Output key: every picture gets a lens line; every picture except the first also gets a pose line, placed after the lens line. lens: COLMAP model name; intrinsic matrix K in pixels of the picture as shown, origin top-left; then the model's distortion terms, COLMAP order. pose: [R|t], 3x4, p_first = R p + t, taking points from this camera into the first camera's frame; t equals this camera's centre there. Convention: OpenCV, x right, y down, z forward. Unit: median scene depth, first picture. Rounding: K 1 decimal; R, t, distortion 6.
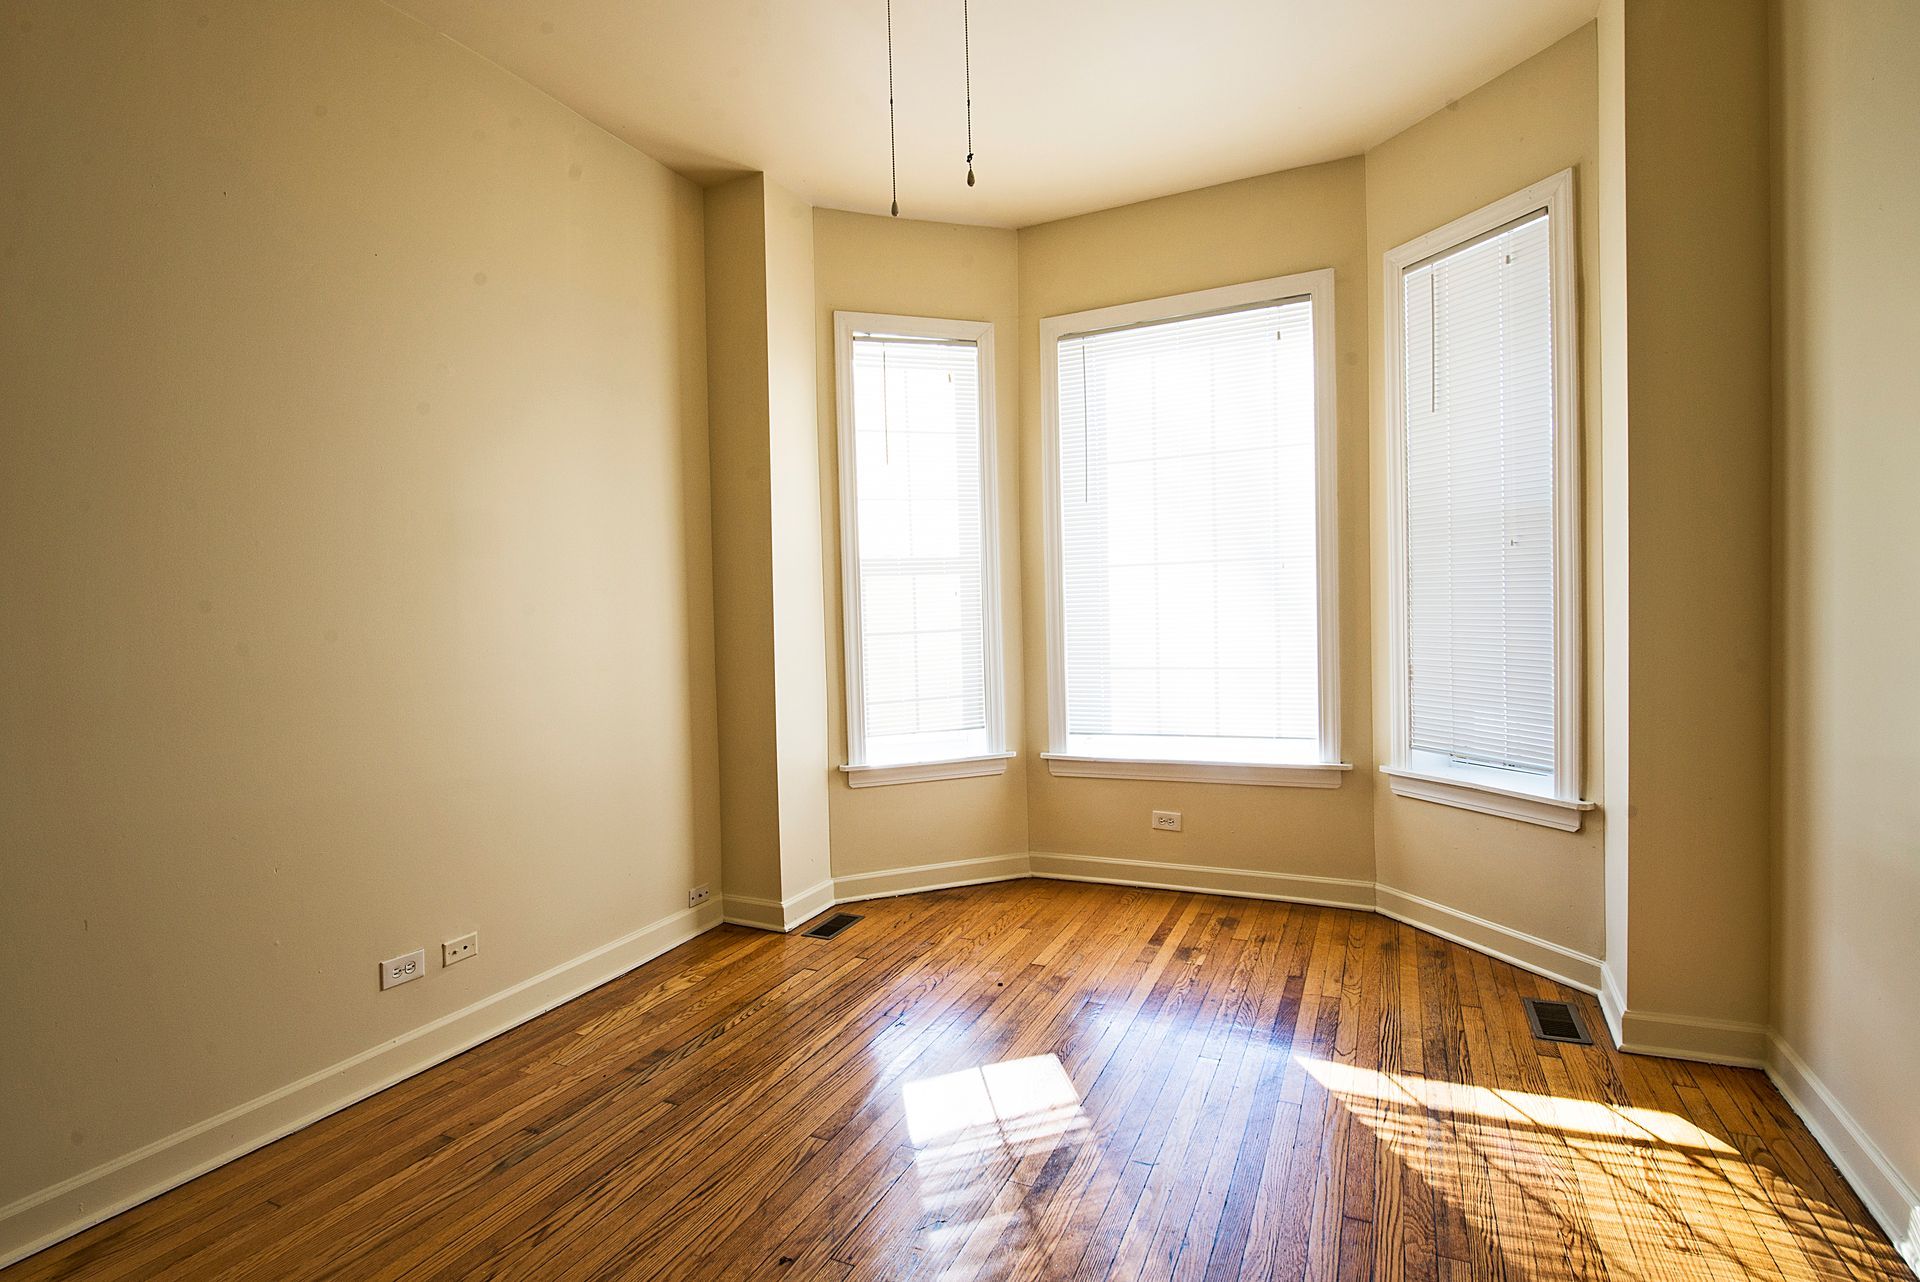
lens RADIAL K [[919.0, 0, 960.0], [0, 919.0, 641.0], [0, 0, 1]] dist [-0.013421, -0.001317]
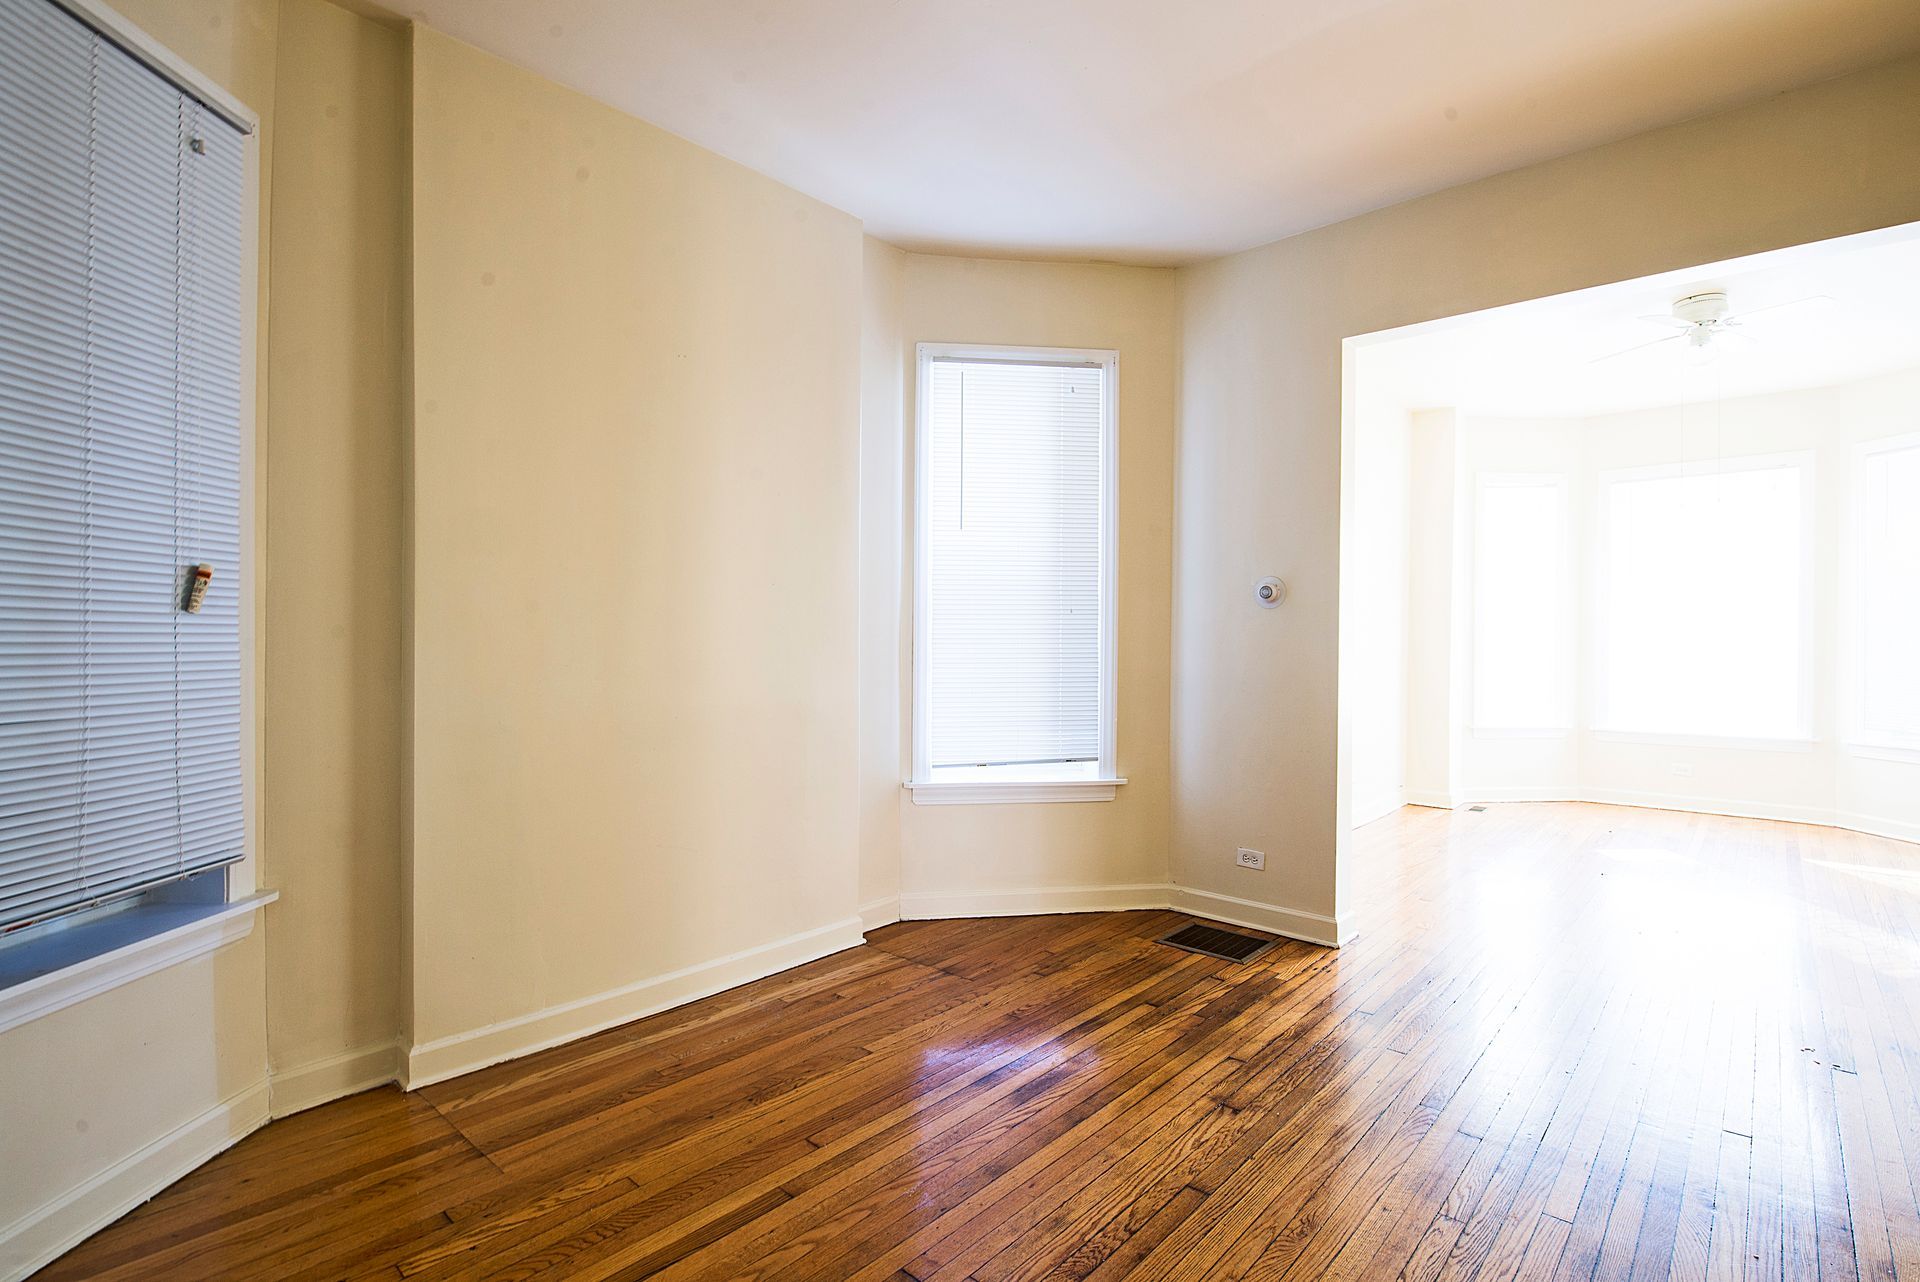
lens RADIAL K [[910.6, 0, 956.4], [0, 910.6, 639.7], [0, 0, 1]] dist [-0.010710, -0.000870]
pose [[0.954805, 0.033305, -0.295360, -0.643995], [-0.040602, 0.999002, -0.018603, 0.049557], [0.294445, 0.029755, 0.955205, -1.123260]]
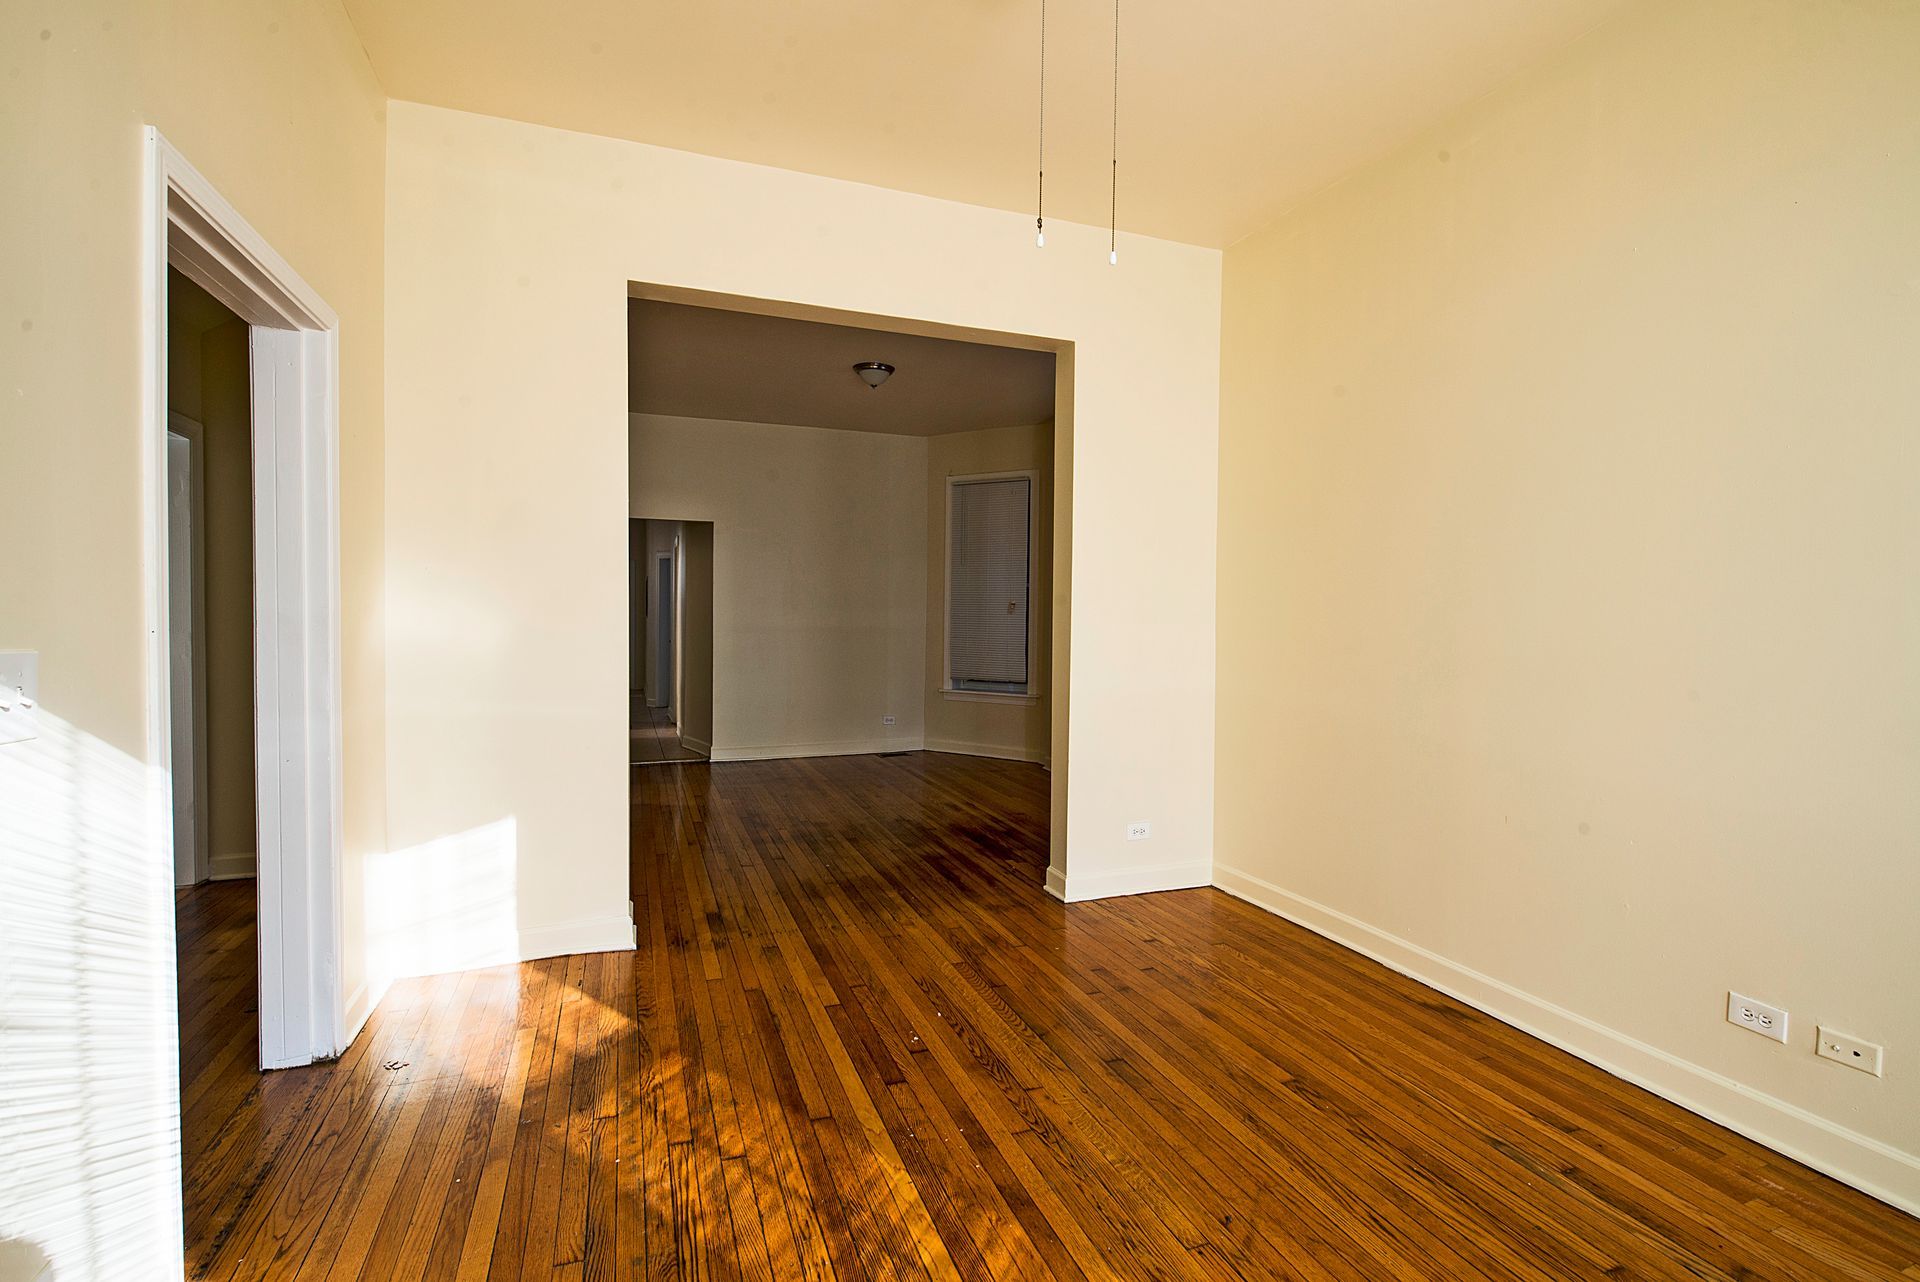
lens RADIAL K [[910.6, 0, 956.4], [0, 910.6, 639.7], [0, 0, 1]] dist [-0.010710, -0.000870]
pose [[-0.701445, 0.041158, -0.711535, 0.388341], [-0.015472, 0.997217, 0.072936, -0.040012], [0.712556, 0.062169, -0.698855, 0.747062]]
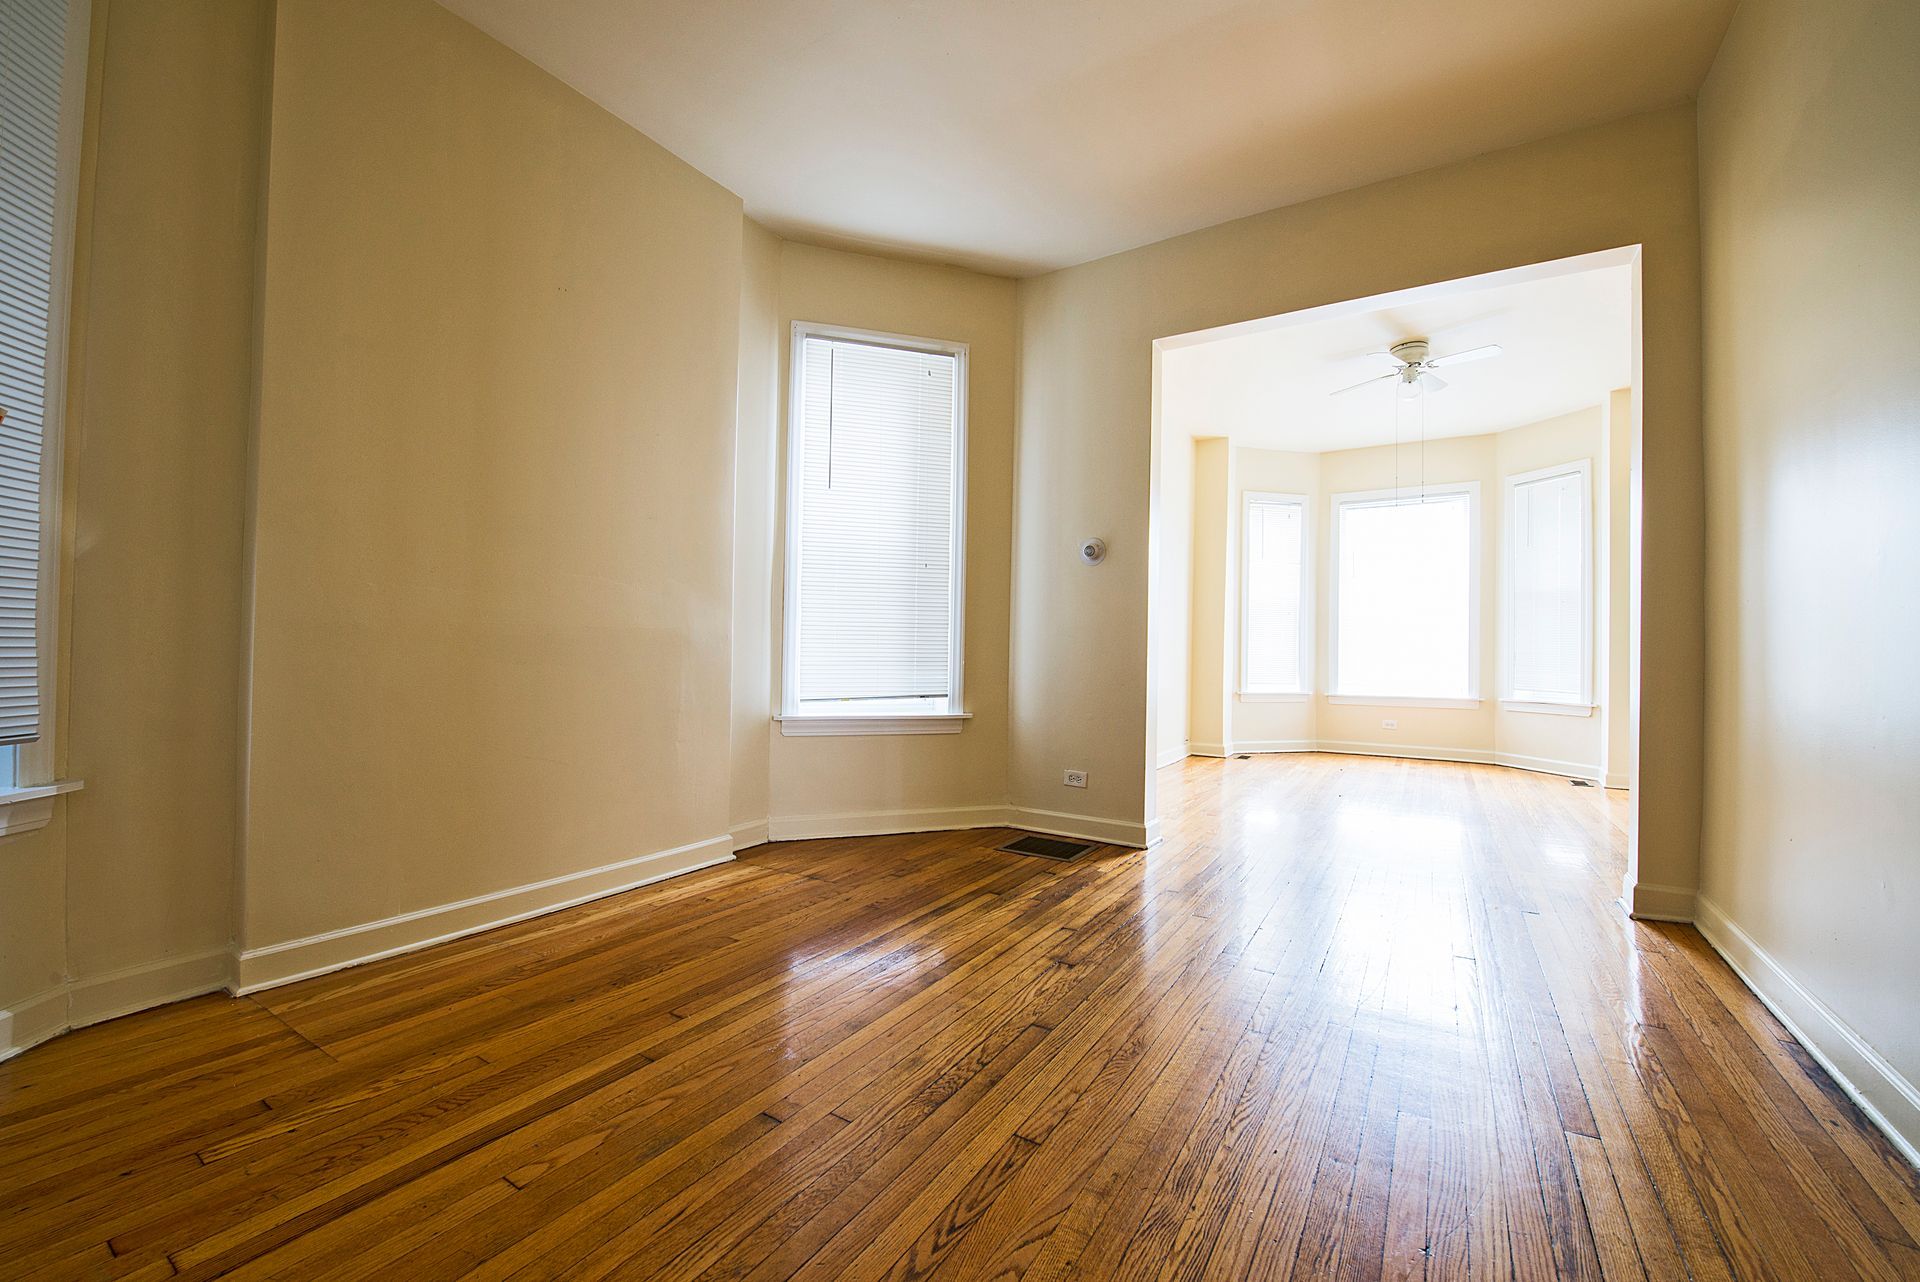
lens RADIAL K [[761.8, 0, 954.5], [0, 761.8, 641.5], [0, 0, 1]] dist [-0.016123, -0.001213]
pose [[0.990781, 0.041511, -0.128957, -0.659368], [-0.047198, 0.998029, -0.041366, 0.140398], [0.126986, 0.047071, 0.990787, -1.060249]]
